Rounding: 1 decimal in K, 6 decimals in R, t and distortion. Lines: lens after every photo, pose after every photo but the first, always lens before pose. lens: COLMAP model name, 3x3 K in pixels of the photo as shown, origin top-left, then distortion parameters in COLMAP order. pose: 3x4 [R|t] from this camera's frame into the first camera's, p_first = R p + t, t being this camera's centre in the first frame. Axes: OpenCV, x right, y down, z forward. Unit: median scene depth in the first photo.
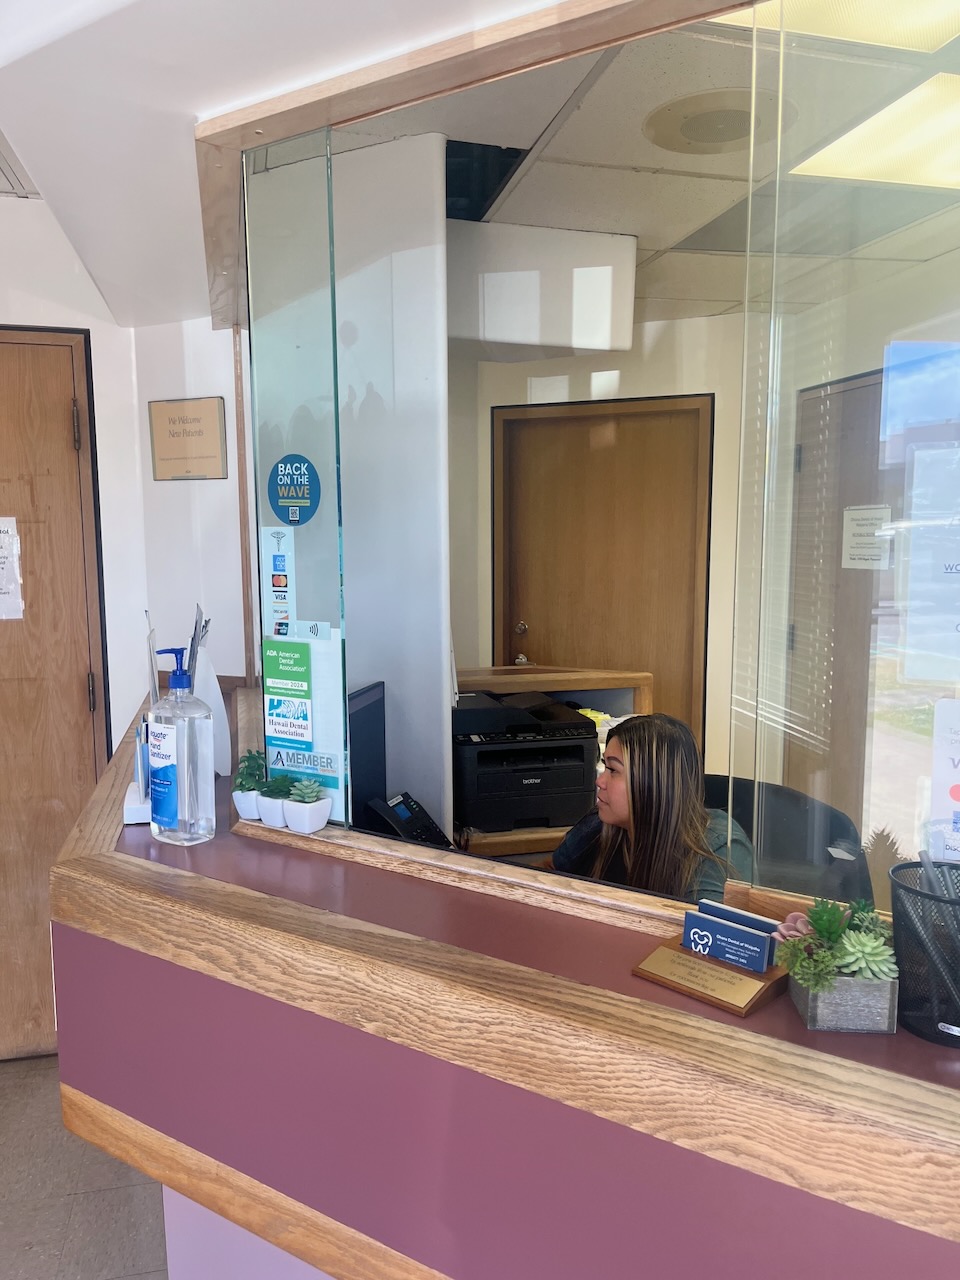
lens RADIAL K [[972.3, 0, 482.3], [0, 972.3, 650.8], [0, 0, 1]] dist [0.051346, -0.054526]
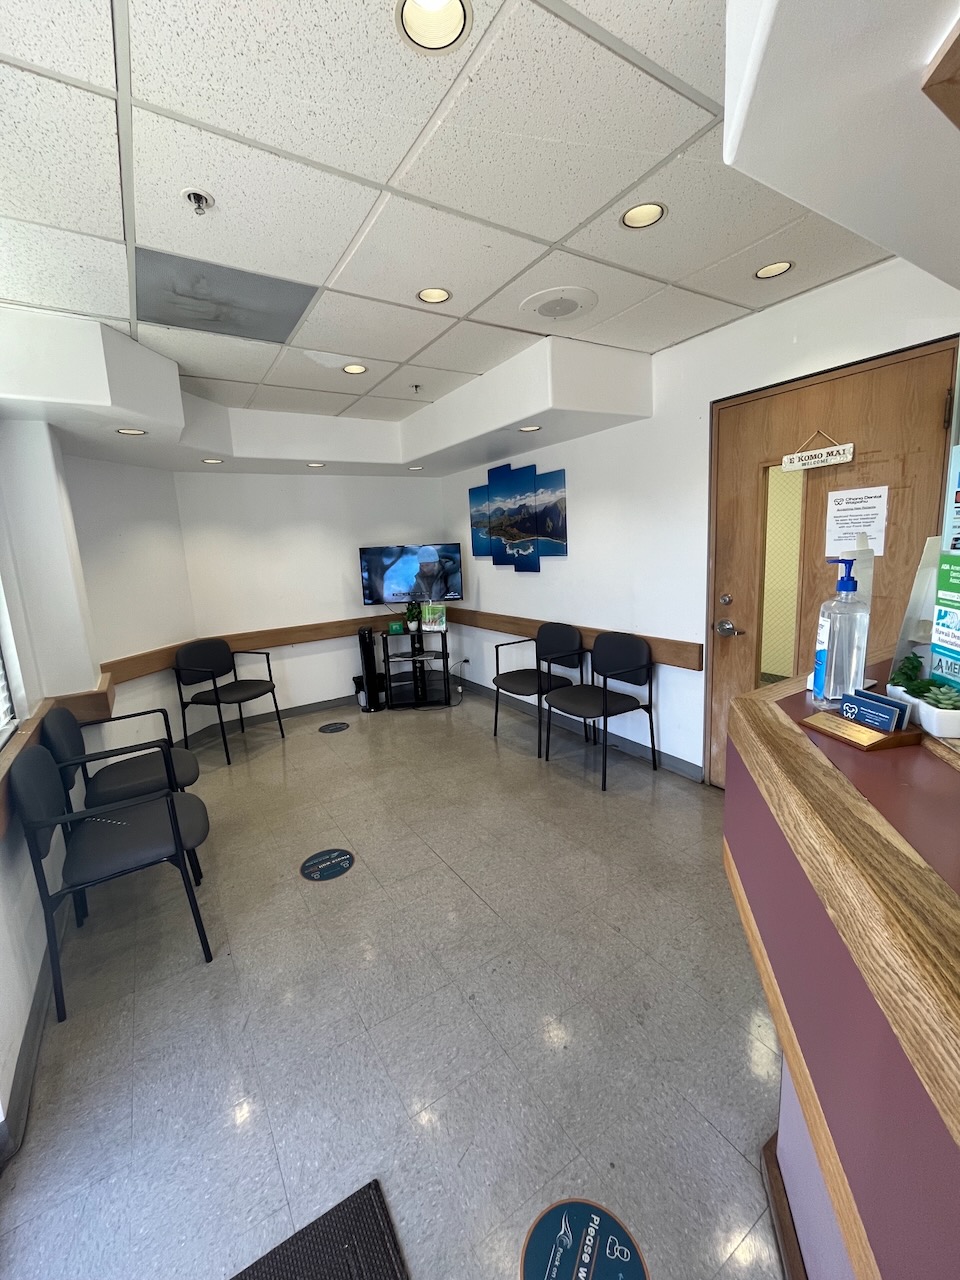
lens RADIAL K [[519.7, 0, 479.7], [0, 519.7, 632.9], [0, 0, 1]] dist [0.002424, 0.000464]
pose [[0.321540, 0.147802, -0.935290, 0.170127], [-0.064037, 0.988876, 0.134255, 0.030636], [0.944728, 0.016725, 0.327428, 0.333099]]
